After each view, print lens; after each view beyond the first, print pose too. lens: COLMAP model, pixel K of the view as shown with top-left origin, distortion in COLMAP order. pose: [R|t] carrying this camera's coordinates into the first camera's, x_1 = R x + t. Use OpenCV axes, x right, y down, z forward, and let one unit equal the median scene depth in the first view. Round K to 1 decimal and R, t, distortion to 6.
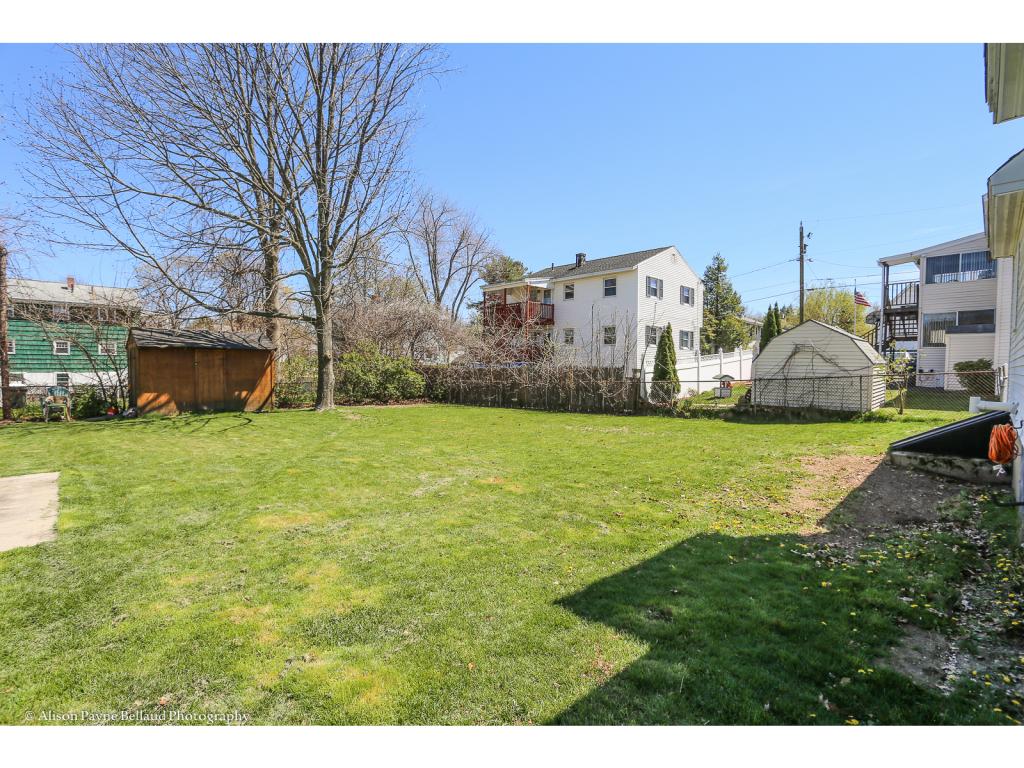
lens RADIAL K [[493.6, 0, 504.0], [0, 493.6, 386.6], [0, 0, 1]] dist [-0.067353, 0.021076]
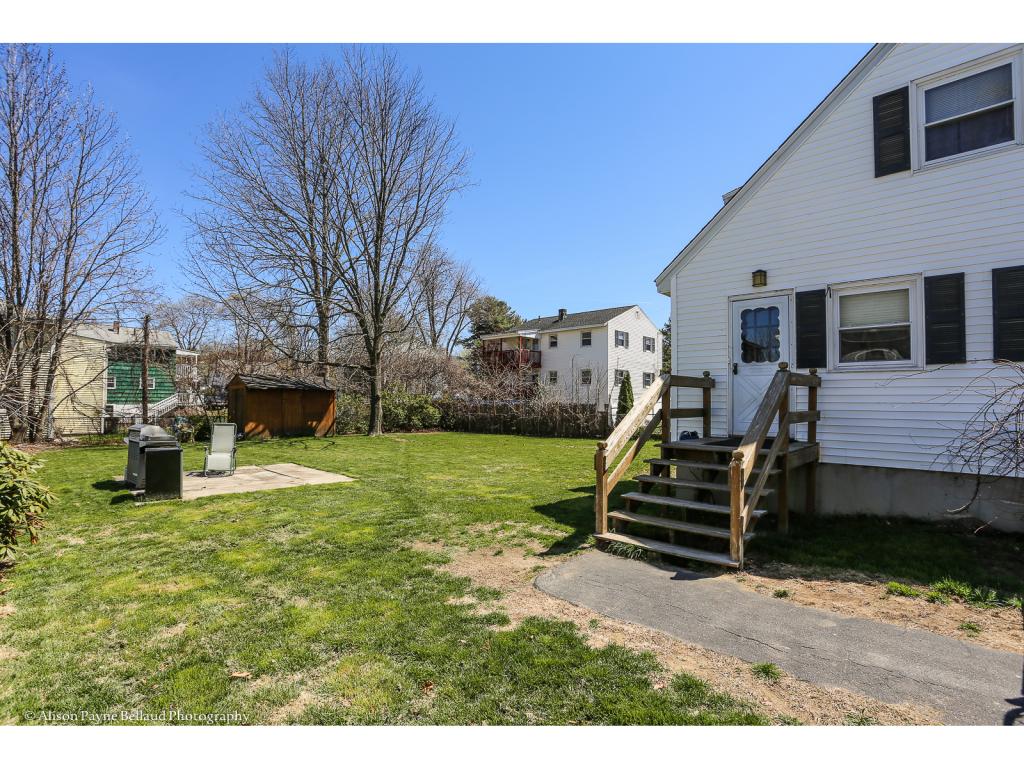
lens RADIAL K [[493.6, 0, 504.0], [0, 493.6, 386.6], [0, 0, 1]] dist [-0.067353, 0.021076]
pose [[0.999172, 0.003116, 0.040555, -0.047583], [-0.000473, 0.997884, -0.065015, 0.001054], [-0.040672, 0.064942, 0.997060, -0.252576]]
